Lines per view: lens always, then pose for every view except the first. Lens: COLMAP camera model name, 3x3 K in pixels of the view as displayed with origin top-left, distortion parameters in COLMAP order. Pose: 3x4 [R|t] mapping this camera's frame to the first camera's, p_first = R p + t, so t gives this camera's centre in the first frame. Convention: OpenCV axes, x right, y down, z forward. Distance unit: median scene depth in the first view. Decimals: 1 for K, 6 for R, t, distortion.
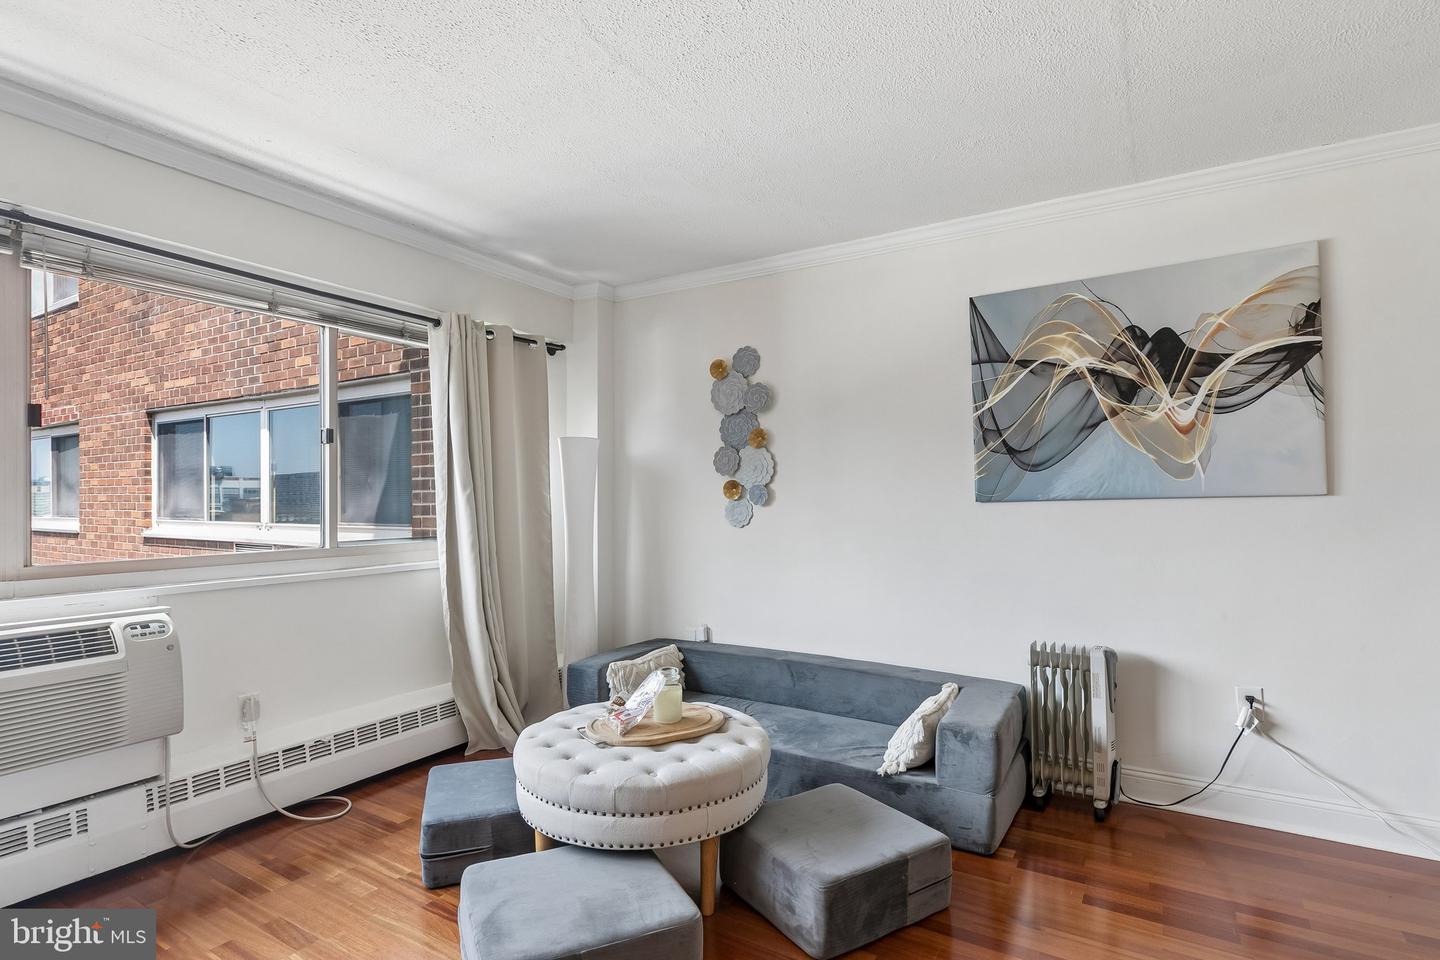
lens RADIAL K [[717.7, 0, 714.4], [0, 717.7, 488.3], [0, 0, 1]] dist [0.000632, 0.000352]
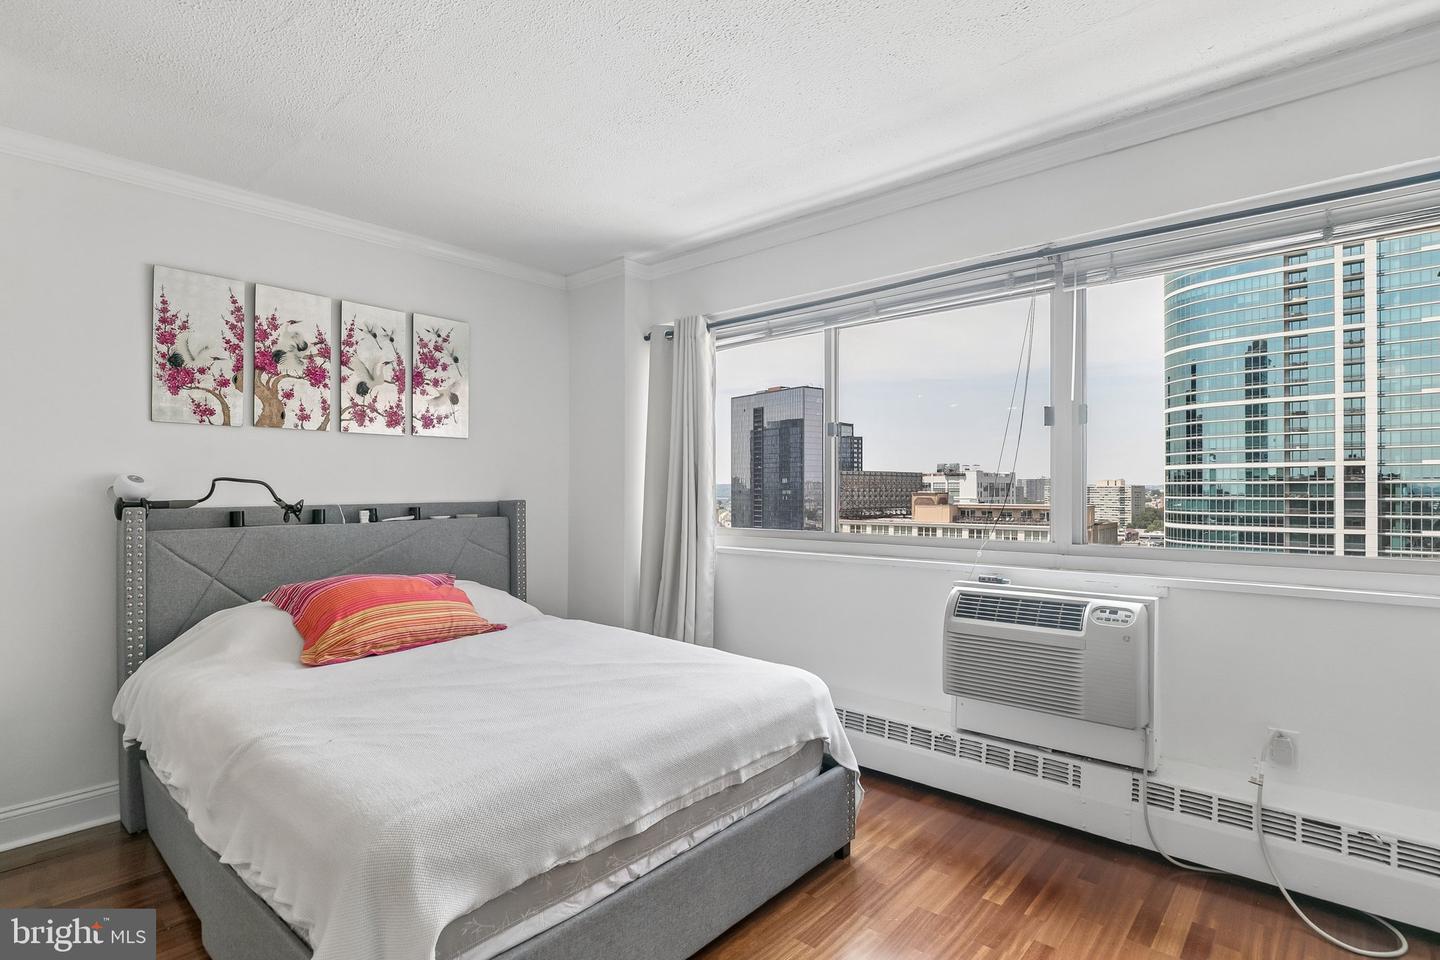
lens RADIAL K [[717.7, 0, 712.7], [0, 717.7, 487.1], [0, 0, 1]] dist [0.000632, 0.000352]
pose [[-0.170355, -0.003301, -0.985377, 0.288632], [0.013395, 0.999894, -0.005665, 0.013461], [0.985292, -0.014165, -0.170293, 0.592579]]
